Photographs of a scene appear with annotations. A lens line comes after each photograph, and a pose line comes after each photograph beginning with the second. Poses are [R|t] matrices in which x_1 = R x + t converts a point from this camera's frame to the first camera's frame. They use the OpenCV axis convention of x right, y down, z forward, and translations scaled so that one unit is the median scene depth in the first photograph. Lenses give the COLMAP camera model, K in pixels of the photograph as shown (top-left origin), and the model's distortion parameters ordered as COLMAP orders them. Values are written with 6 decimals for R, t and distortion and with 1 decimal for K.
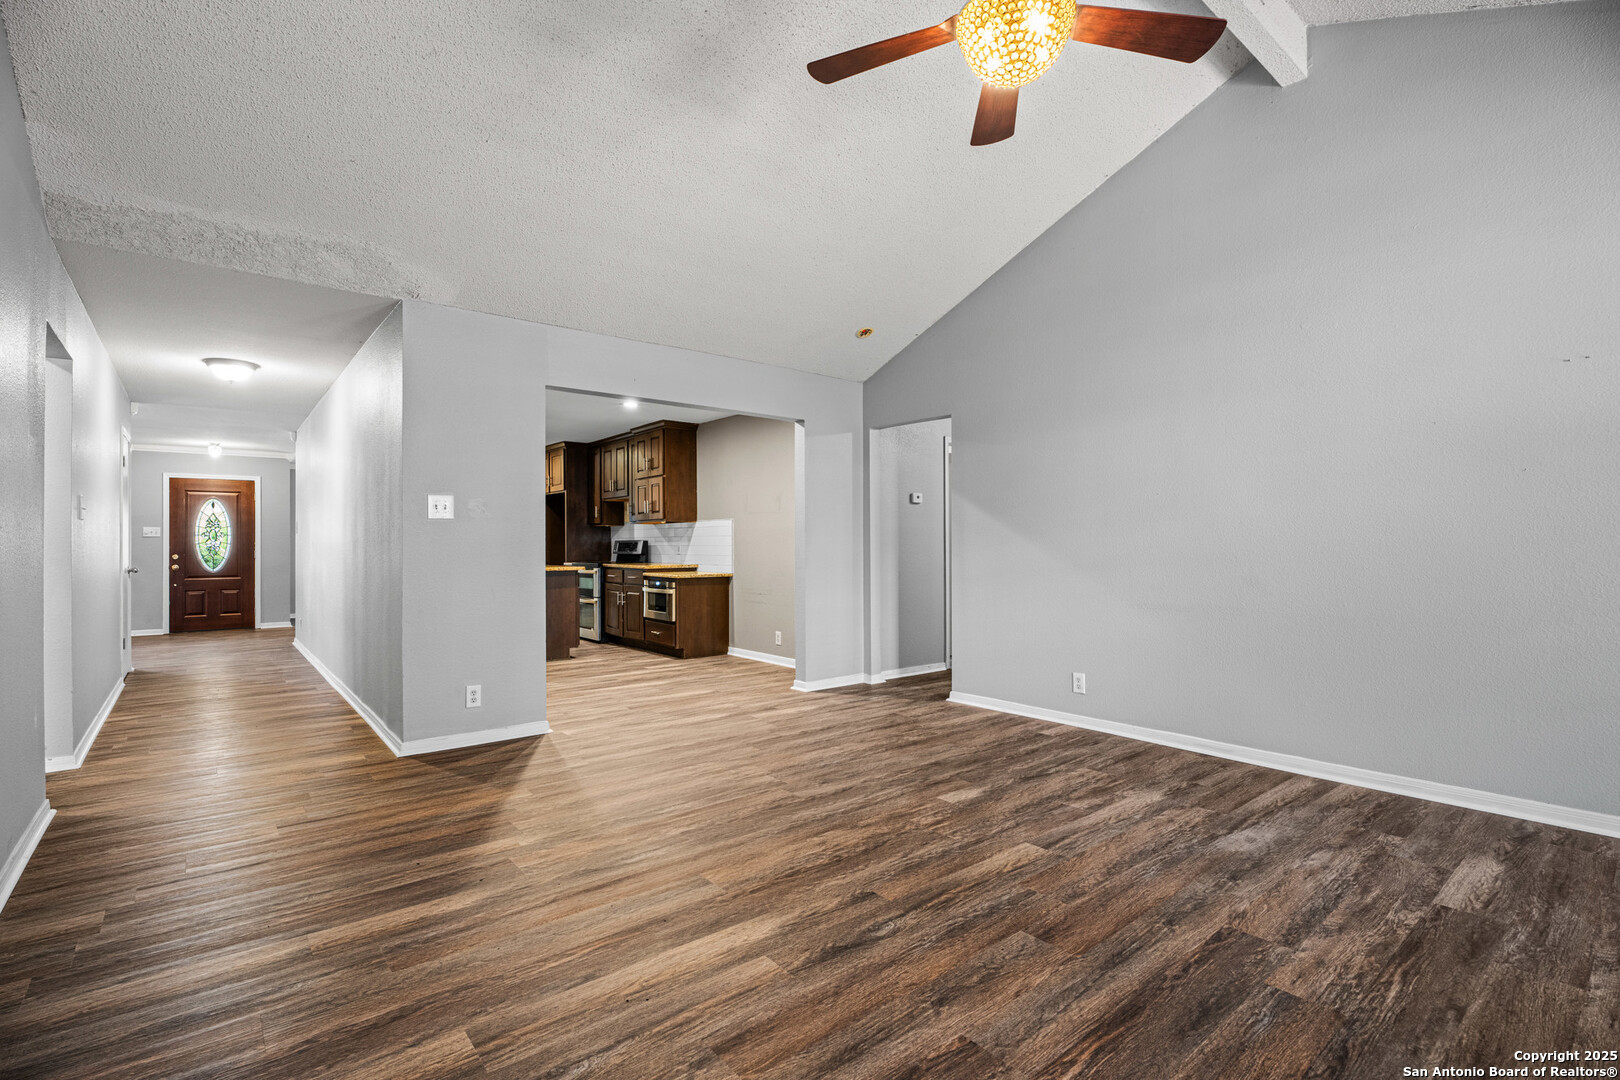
lens RADIAL K [[749.3, 0, 795.7], [0, 749.3, 533.4], [0, 0, 1]] dist [-0.014293, 0.006598]
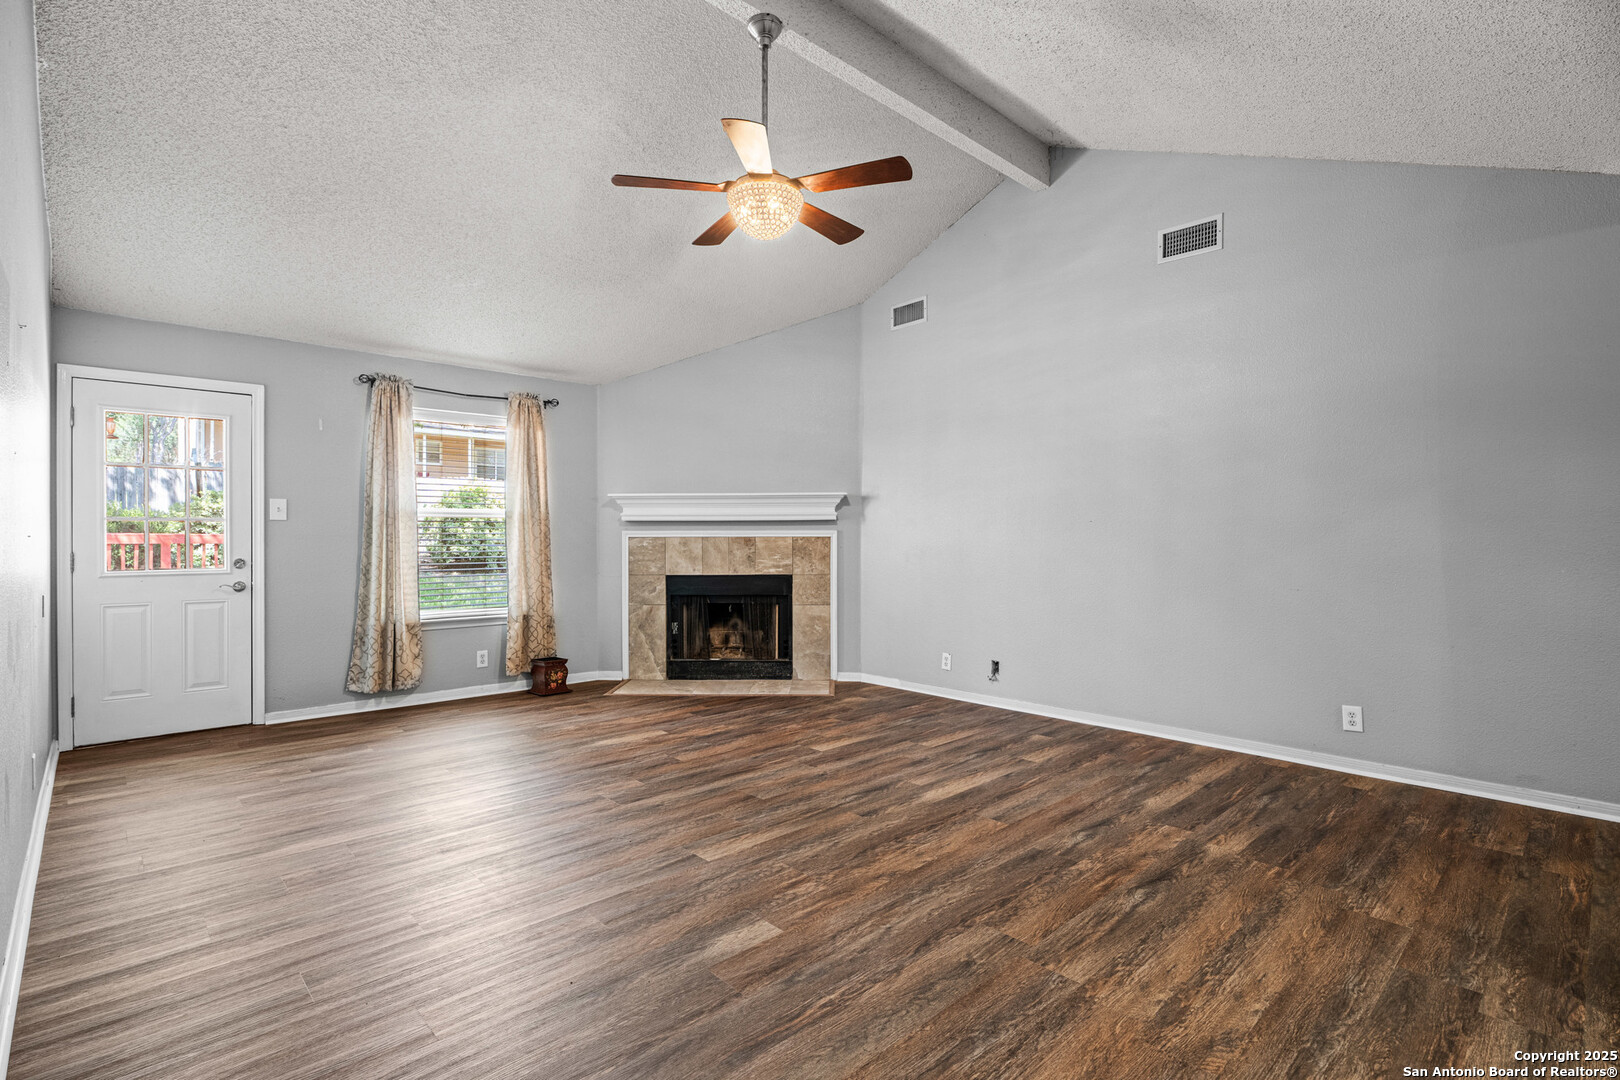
lens RADIAL K [[775.0, 0, 806.3], [0, 775.0, 533.1], [0, 0, 1]] dist [-0.010566, -0.002132]
pose [[-0.996731, -0.001796, -0.080768, 0.255102], [-0.000272, 0.999822, -0.018879, 0.013879], [0.080787, -0.018795, -0.996554, 1.928032]]
